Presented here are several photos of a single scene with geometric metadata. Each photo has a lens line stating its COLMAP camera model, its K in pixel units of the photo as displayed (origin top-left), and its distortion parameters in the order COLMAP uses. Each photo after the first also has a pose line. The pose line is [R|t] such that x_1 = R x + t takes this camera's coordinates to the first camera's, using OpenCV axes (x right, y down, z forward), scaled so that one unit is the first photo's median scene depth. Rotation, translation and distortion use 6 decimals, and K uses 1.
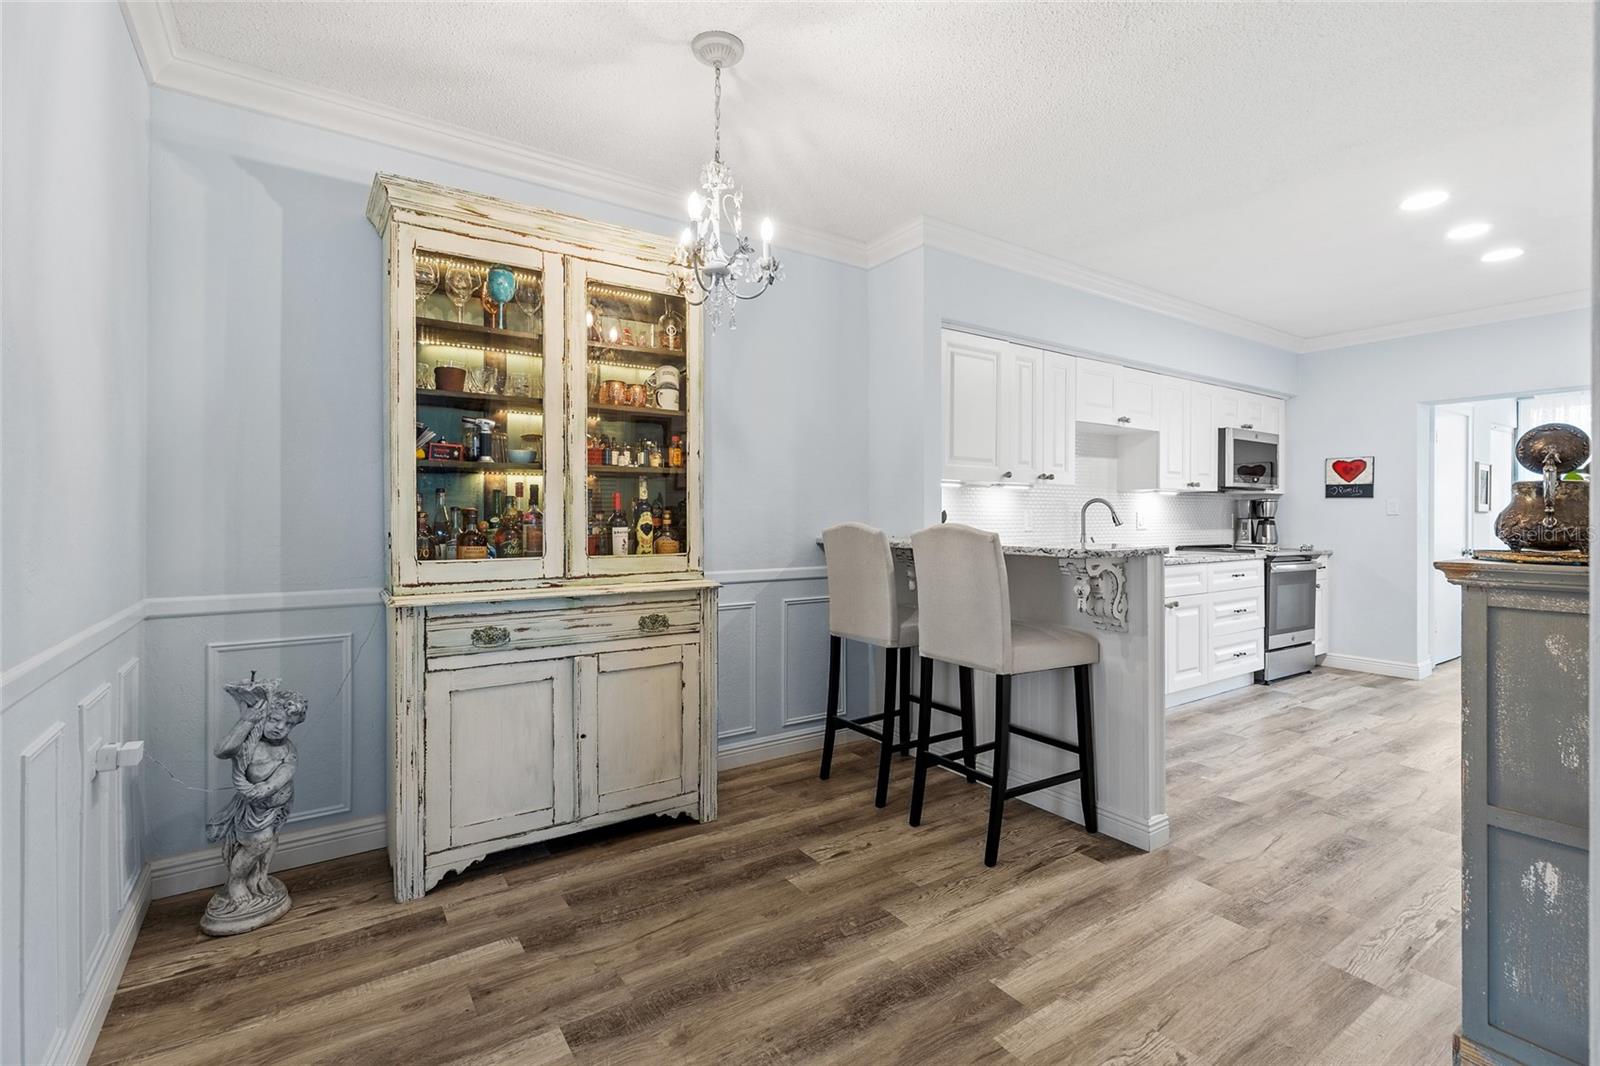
lens RADIAL K [[717.7, 0, 801.2], [0, 717.7, 519.0], [0, 0, 1]] dist [0.005153, -0.003260]
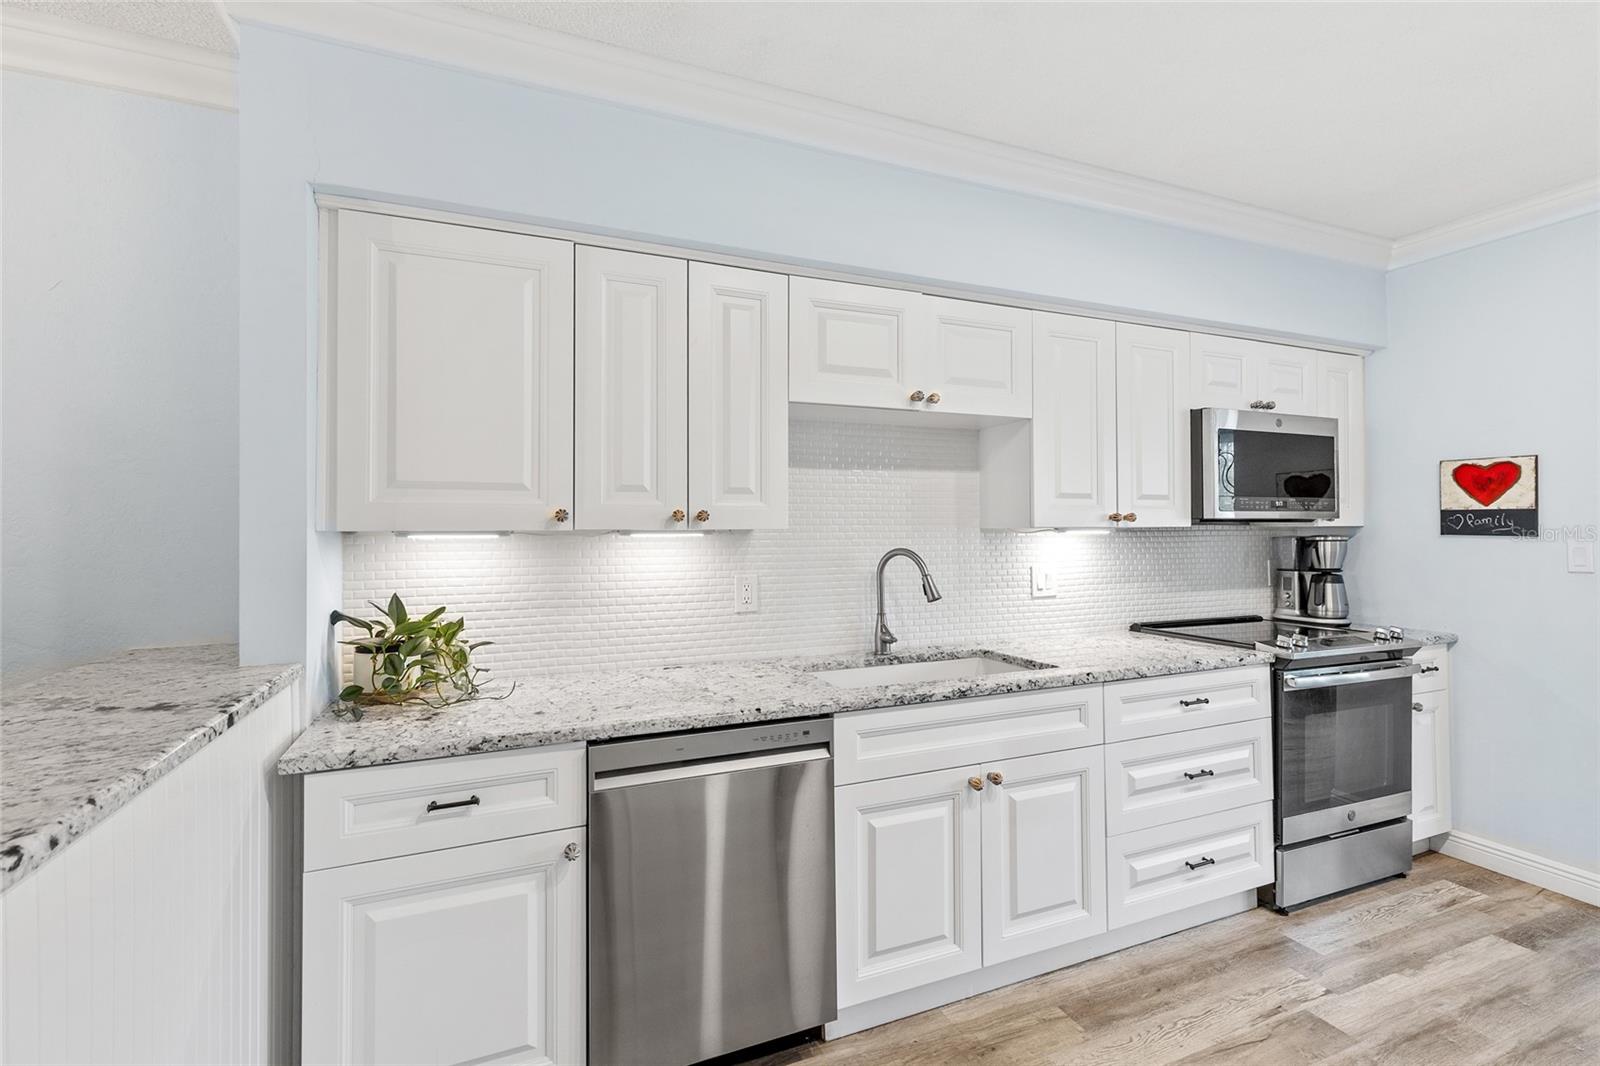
lens RADIAL K [[717.7, 0, 815.9], [0, 717.7, 521.5], [0, 0, 1]] dist [0.005153, -0.003260]
pose [[0.980591, -0.010432, -0.195786, 0.436219], [0.007036, 0.999813, -0.018033, -0.037478], [0.195938, 0.016306, 0.980481, 0.446632]]
